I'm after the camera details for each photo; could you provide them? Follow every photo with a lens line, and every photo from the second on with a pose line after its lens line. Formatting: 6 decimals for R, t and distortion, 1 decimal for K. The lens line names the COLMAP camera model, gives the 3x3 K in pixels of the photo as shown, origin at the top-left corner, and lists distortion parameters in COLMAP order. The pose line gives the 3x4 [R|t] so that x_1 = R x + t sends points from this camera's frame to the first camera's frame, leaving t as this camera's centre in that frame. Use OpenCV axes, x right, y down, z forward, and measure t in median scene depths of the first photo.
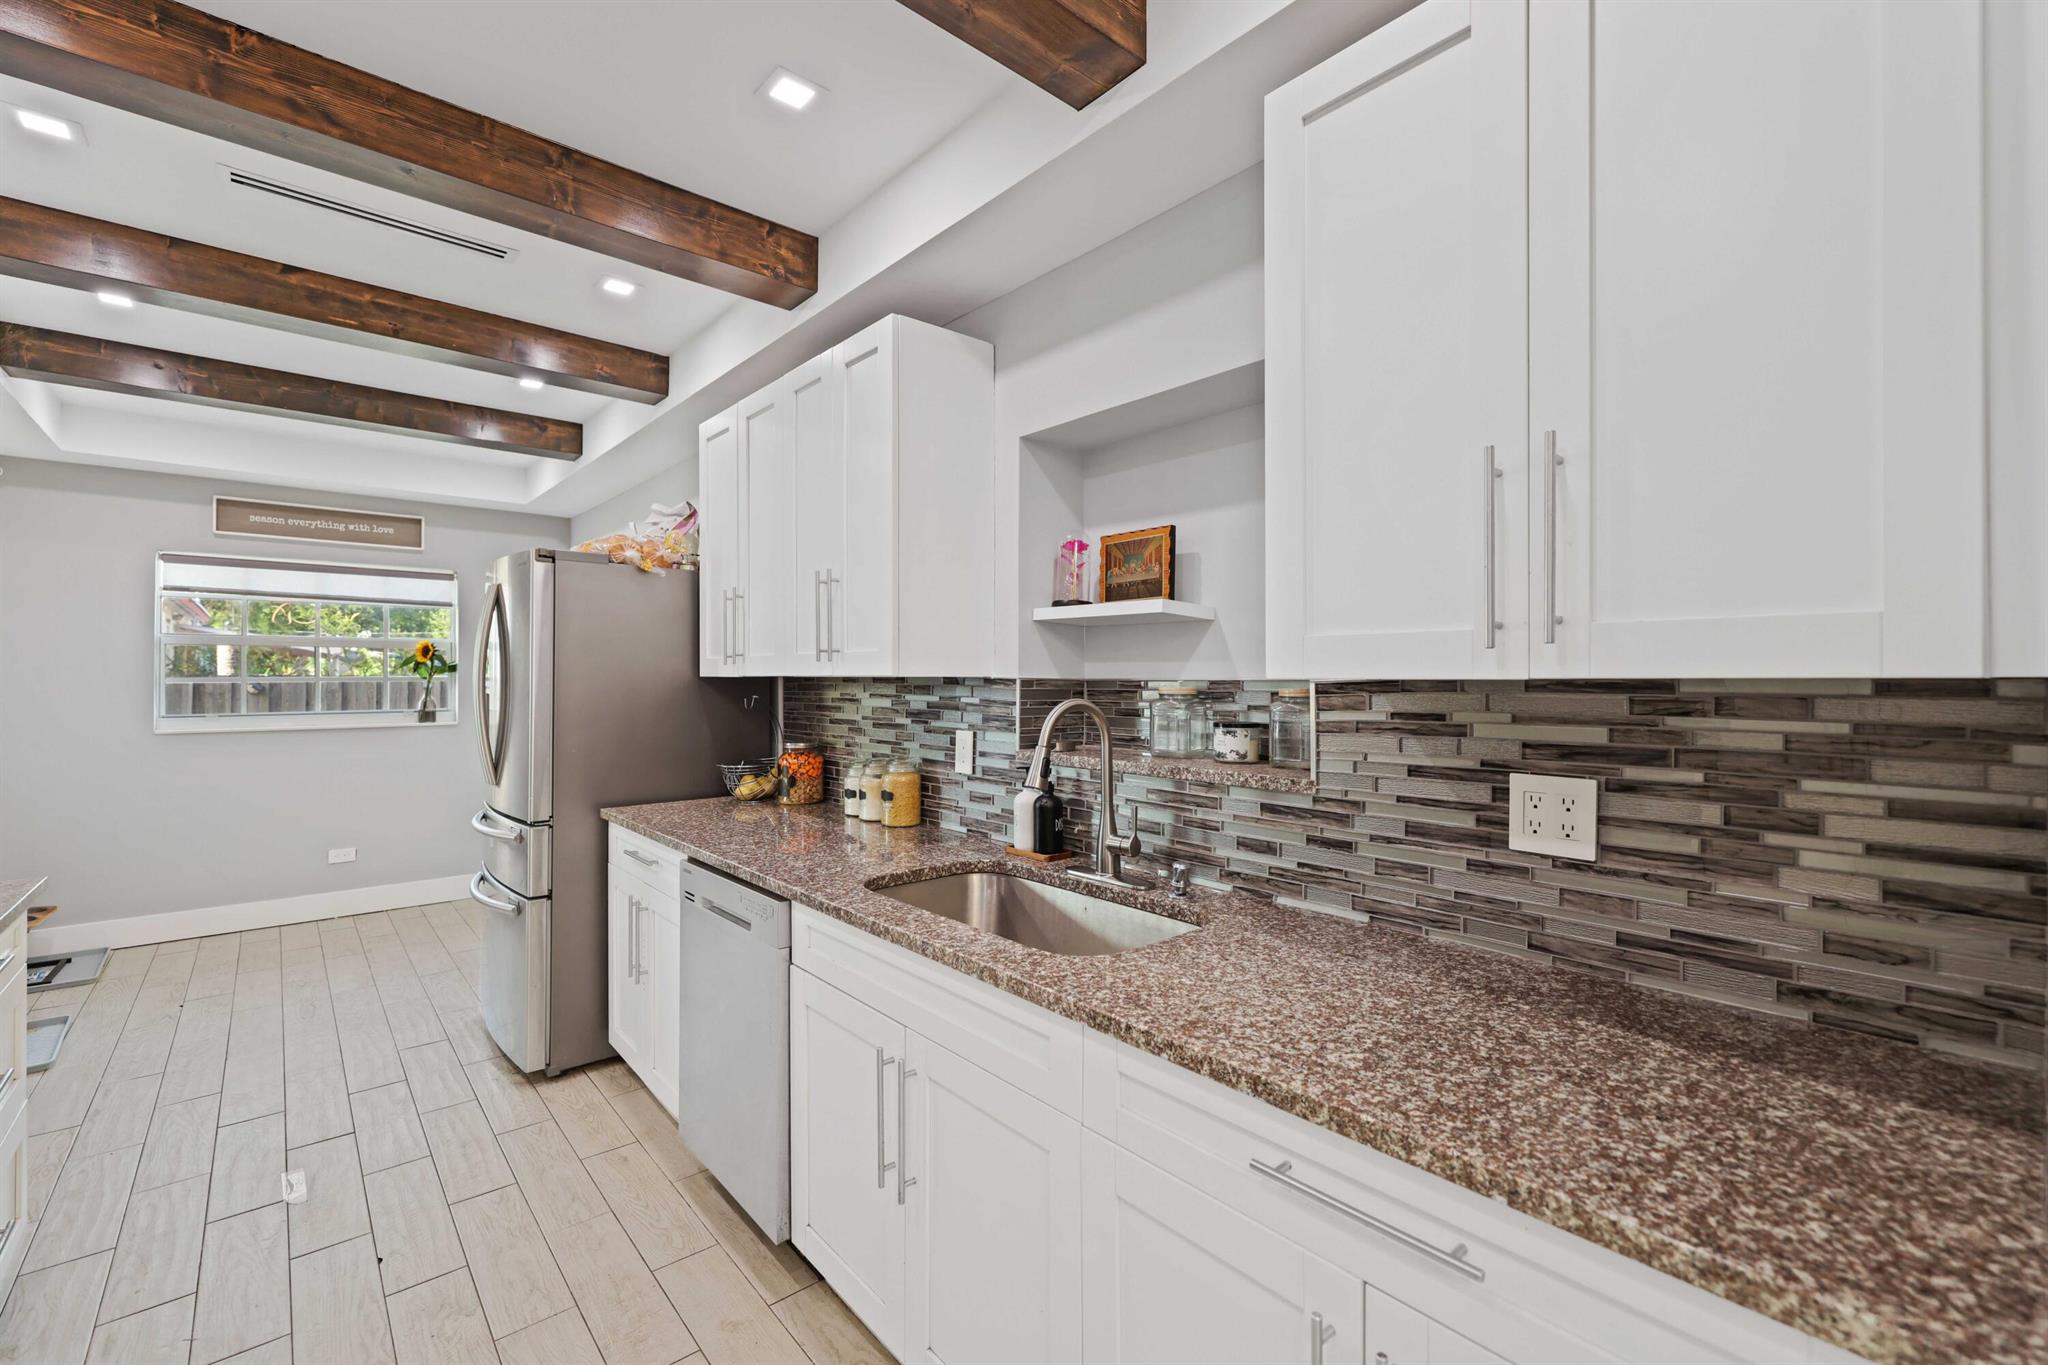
lens RADIAL K [[881.6, 0, 1033.6], [0, 881.6, 682.6], [0, 0, 1]] dist [-0.000229, -0.000007]
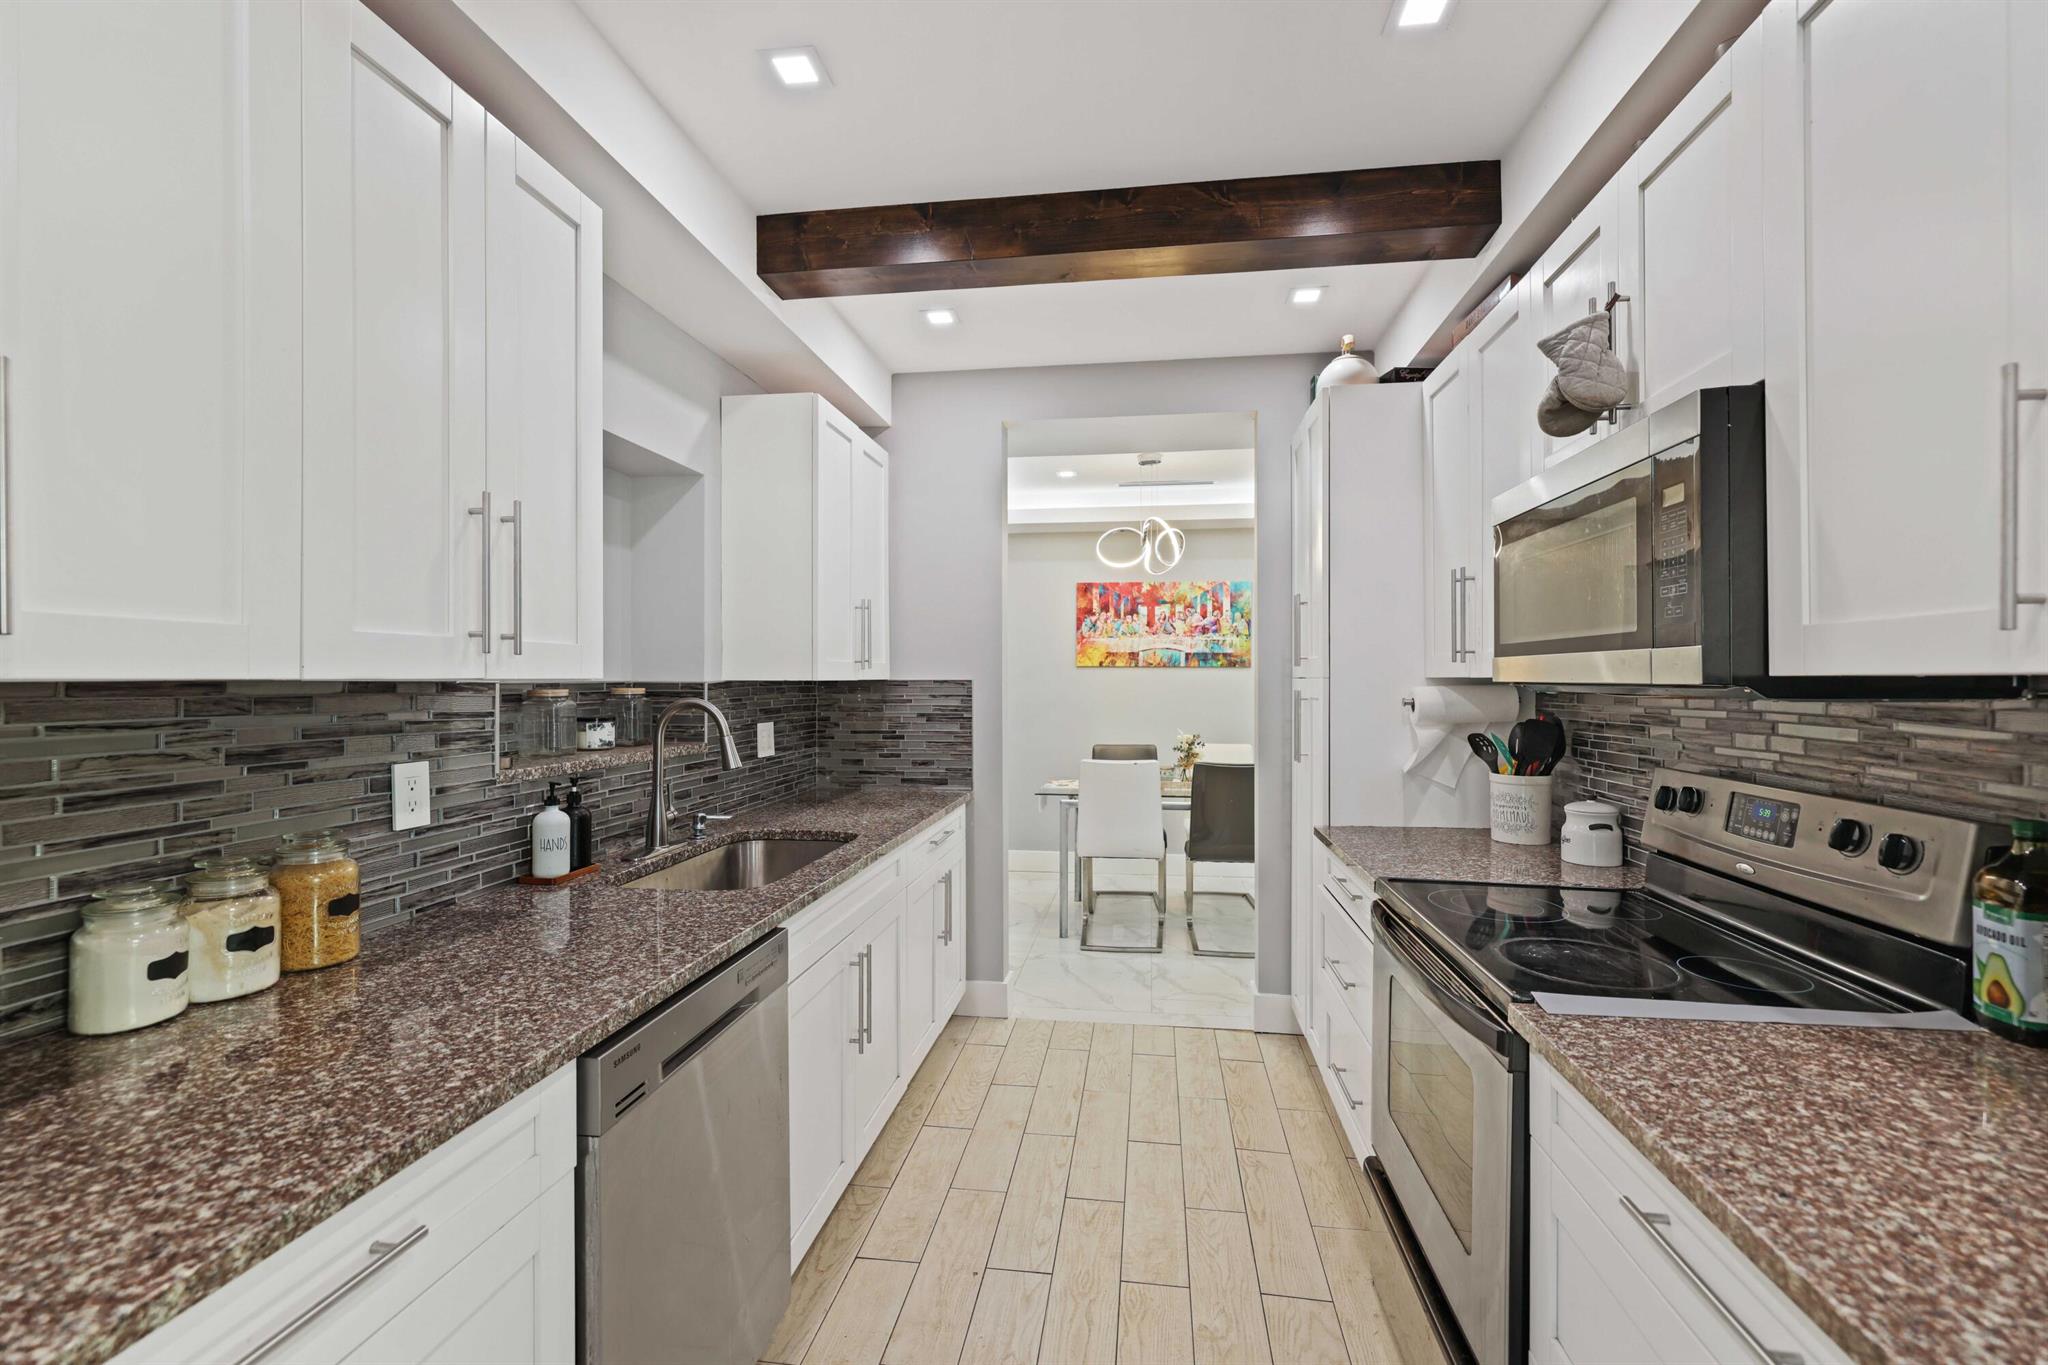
lens RADIAL K [[881.6, 0, 1033.6], [0, 881.6, 682.6], [0, 0, 1]] dist [-0.000229, -0.000007]
pose [[-0.650791, -0.000197, 0.759257, -1.005286], [0.008636, 0.999933, 0.007662, -0.007201], [-0.759208, 0.011543, -0.650746, 1.231044]]
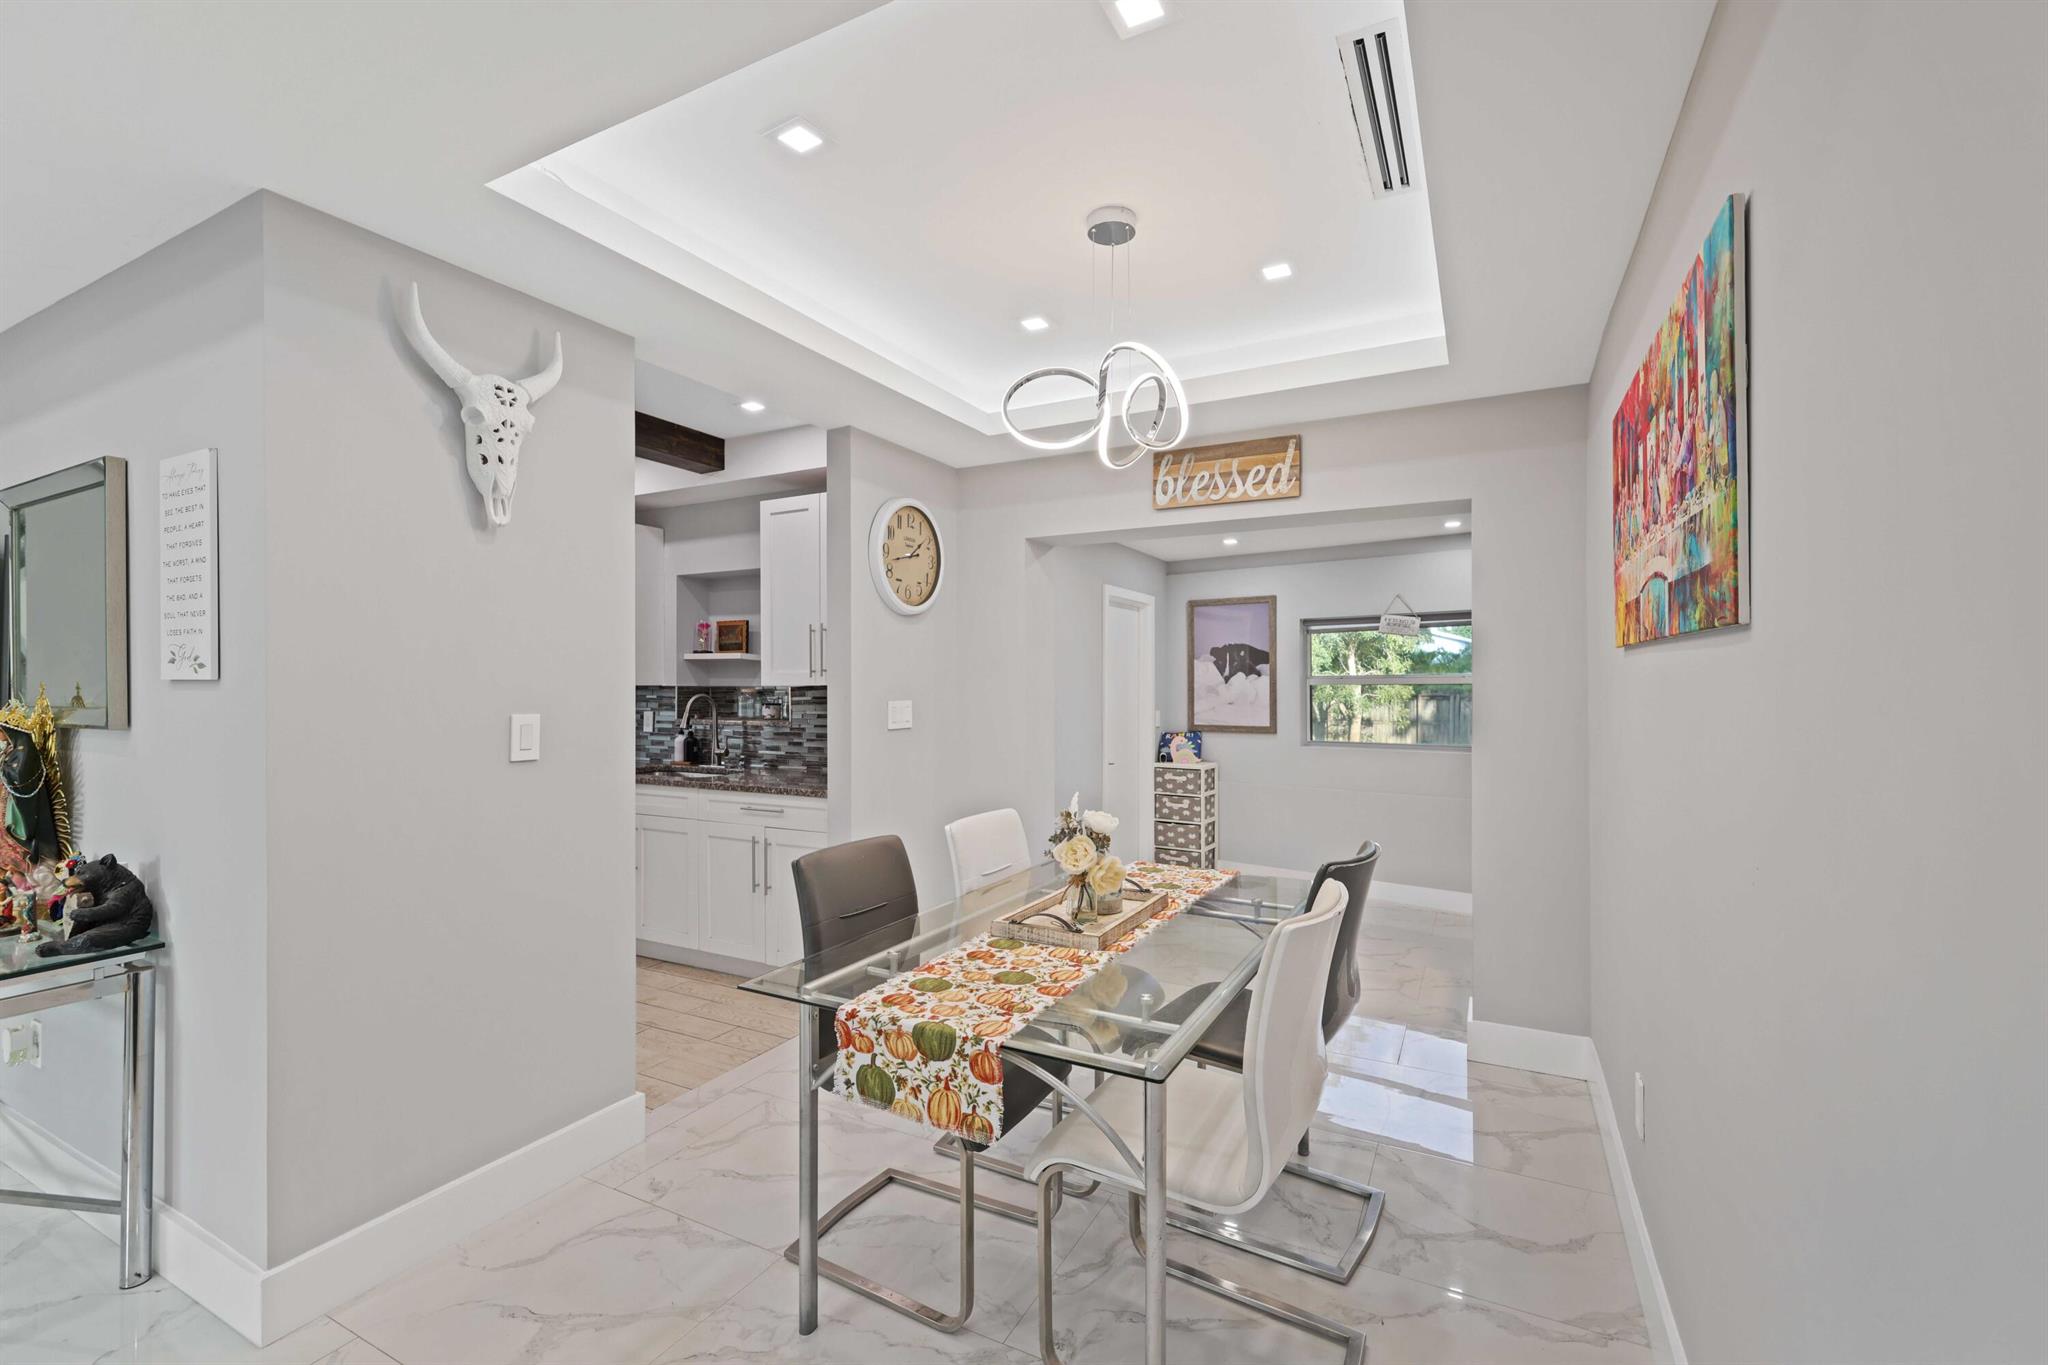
lens RADIAL K [[881.6, 0, 1033.6], [0, 881.6, 682.6], [0, 0, 1]] dist [-0.000229, -0.000007]
pose [[0.933014, -0.000217, 0.359839, 0.023714], [0.004120, 0.999941, -0.010081, 0.013147], [-0.359816, 0.010888, 0.932960, -1.454557]]
